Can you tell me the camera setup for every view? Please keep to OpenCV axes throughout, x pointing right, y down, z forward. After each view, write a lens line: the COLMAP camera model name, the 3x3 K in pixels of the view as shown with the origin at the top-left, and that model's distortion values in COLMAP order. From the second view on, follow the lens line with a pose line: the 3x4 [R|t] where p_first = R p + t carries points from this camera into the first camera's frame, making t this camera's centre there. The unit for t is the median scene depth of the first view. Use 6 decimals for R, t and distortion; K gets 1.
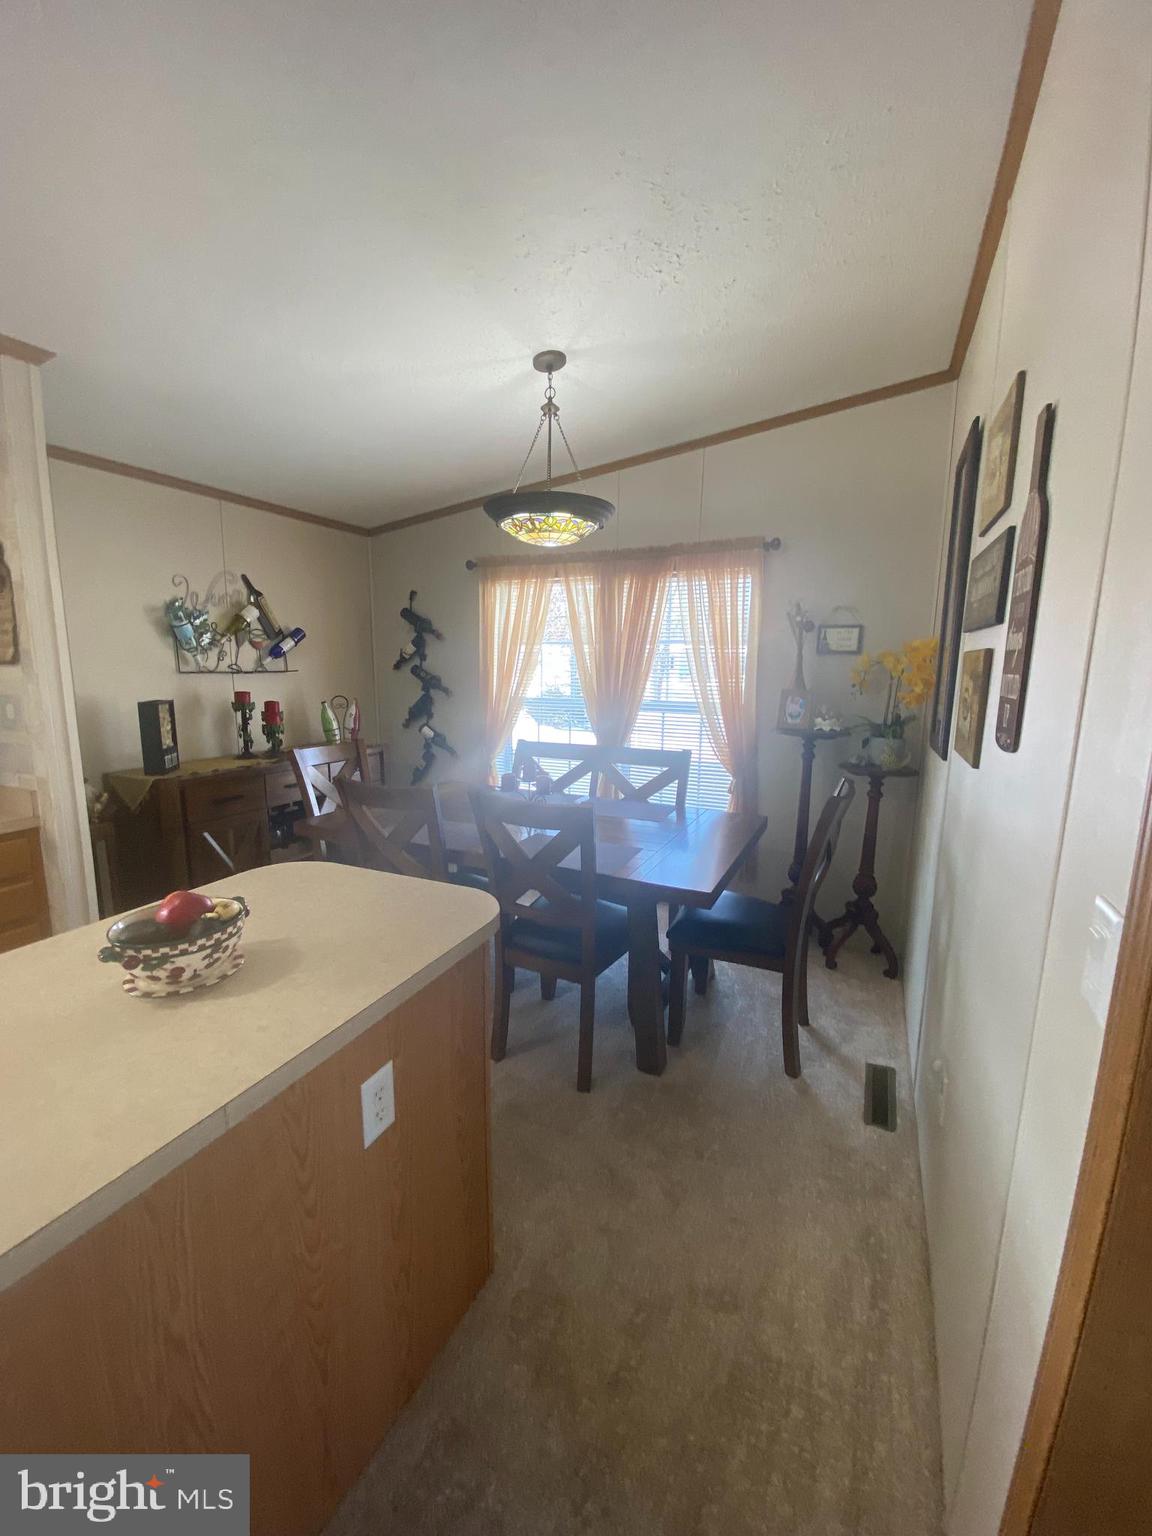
lens RADIAL K [[618.1, 0, 576.9], [0, 618.1, 767.4], [0, 0, 1]] dist [-0.017171, -0.000479]
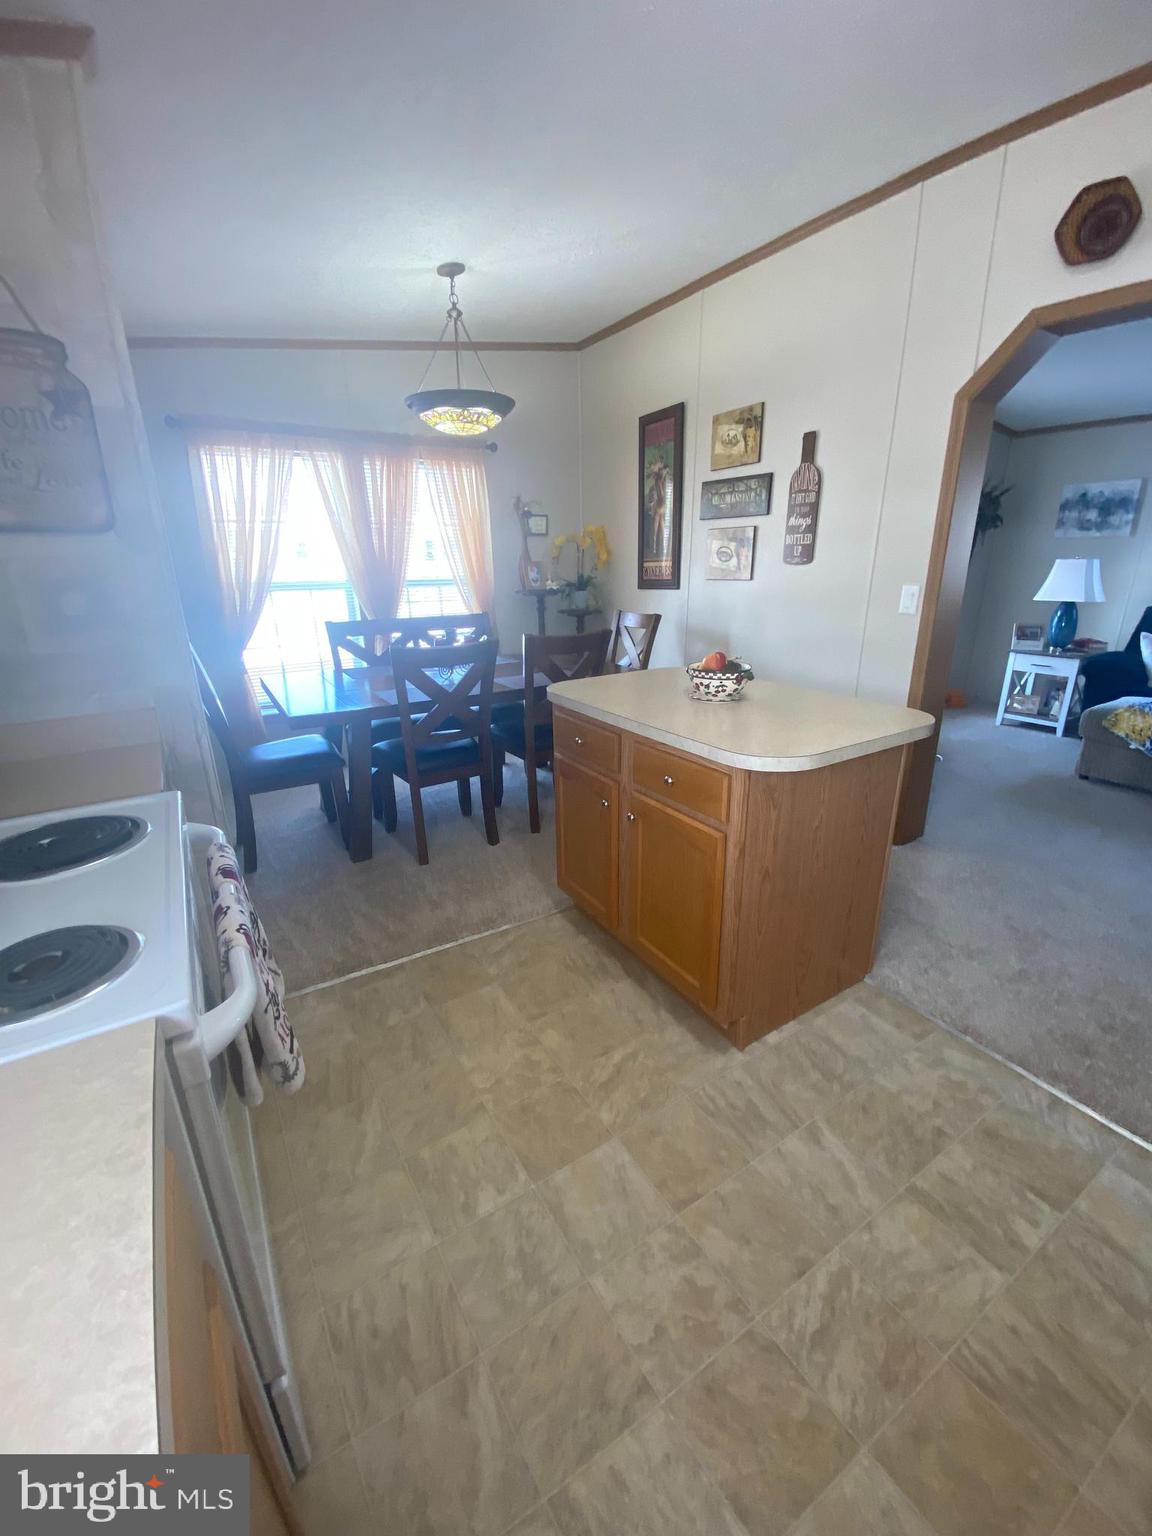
lens RADIAL K [[618.1, 0, 572.8], [0, 618.1, 763.9], [0, 0, 1]] dist [-0.017171, -0.000479]
pose [[0.536406, -0.280337, 0.796040, -0.823270], [0.156056, 0.959901, 0.232886, 0.004489], [-0.829406, -0.000695, 0.558646, 0.131541]]
